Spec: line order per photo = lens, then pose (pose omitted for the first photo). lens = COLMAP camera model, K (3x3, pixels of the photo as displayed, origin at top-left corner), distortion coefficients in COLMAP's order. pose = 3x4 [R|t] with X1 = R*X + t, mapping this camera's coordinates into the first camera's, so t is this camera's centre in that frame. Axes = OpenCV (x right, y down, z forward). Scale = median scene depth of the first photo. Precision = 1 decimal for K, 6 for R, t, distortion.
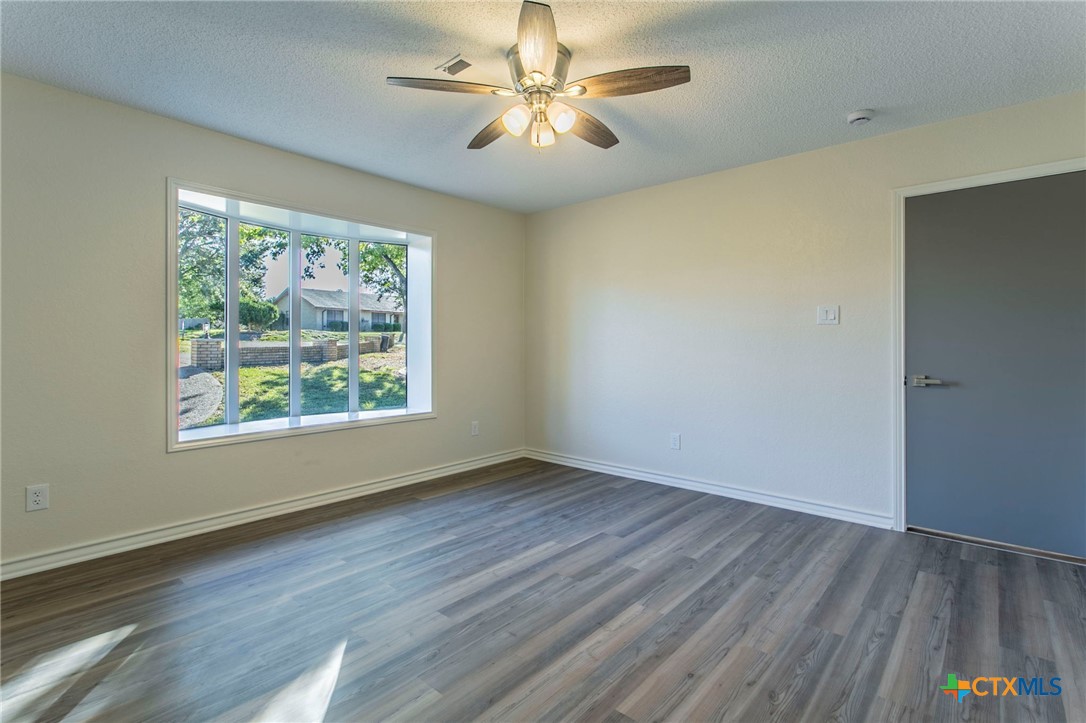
lens RADIAL K [[516.4, 0, 546.9], [0, 516.4, 365.7], [0, 0, 1]] dist [0.001052, 0.000557]
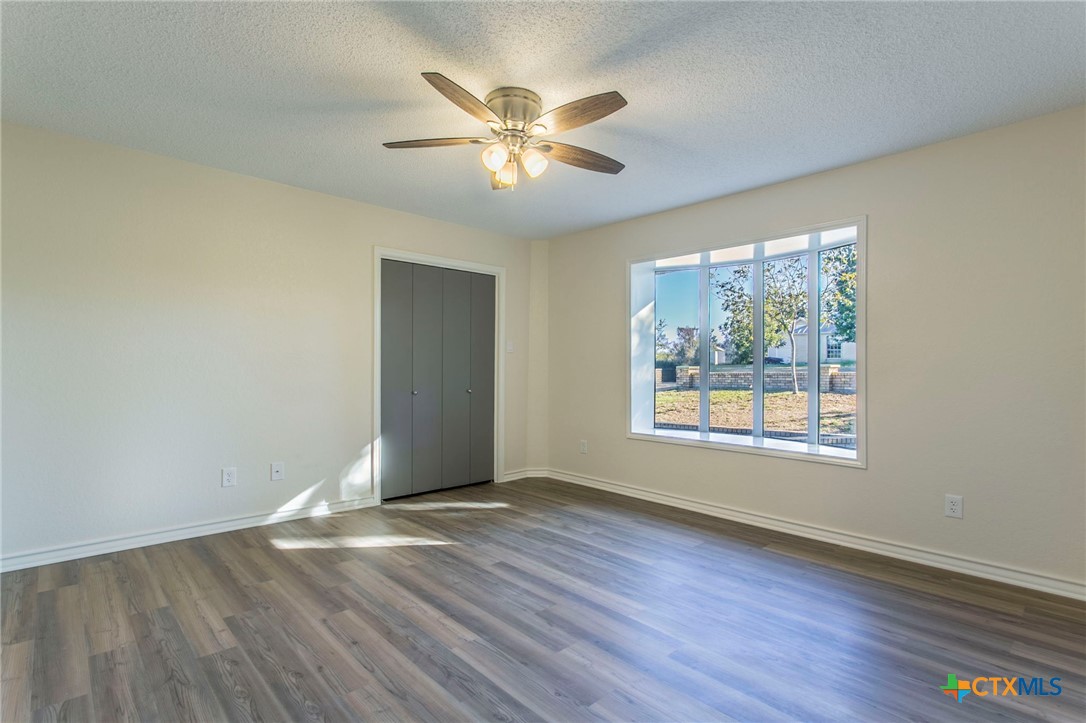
lens RADIAL K [[531.1, 0, 544.0], [0, 531.1, 366.8], [0, 0, 1]] dist [-0.000512, 0.000566]
pose [[-0.112416, -0.001816, -0.993660, 1.054751], [-0.048447, 0.998819, 0.003656, -0.041679], [0.992479, 0.048551, -0.112371, 1.125861]]
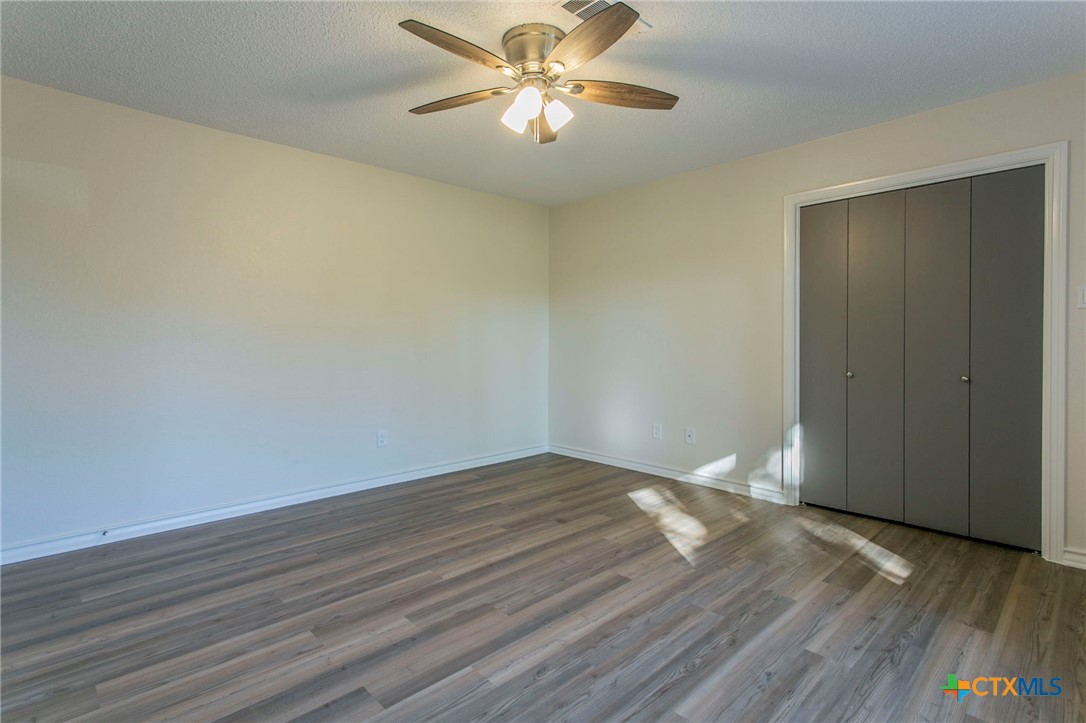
lens RADIAL K [[516.0, 0, 544.6], [0, 516.0, 345.0], [0, 0, 1]] dist [0.001005, 0.000086]
pose [[-0.995706, 0.000078, 0.092572, -0.117453], [0.004373, 0.998923, 0.046198, -0.061972], [-0.092469, 0.046405, -0.994634, 1.878703]]
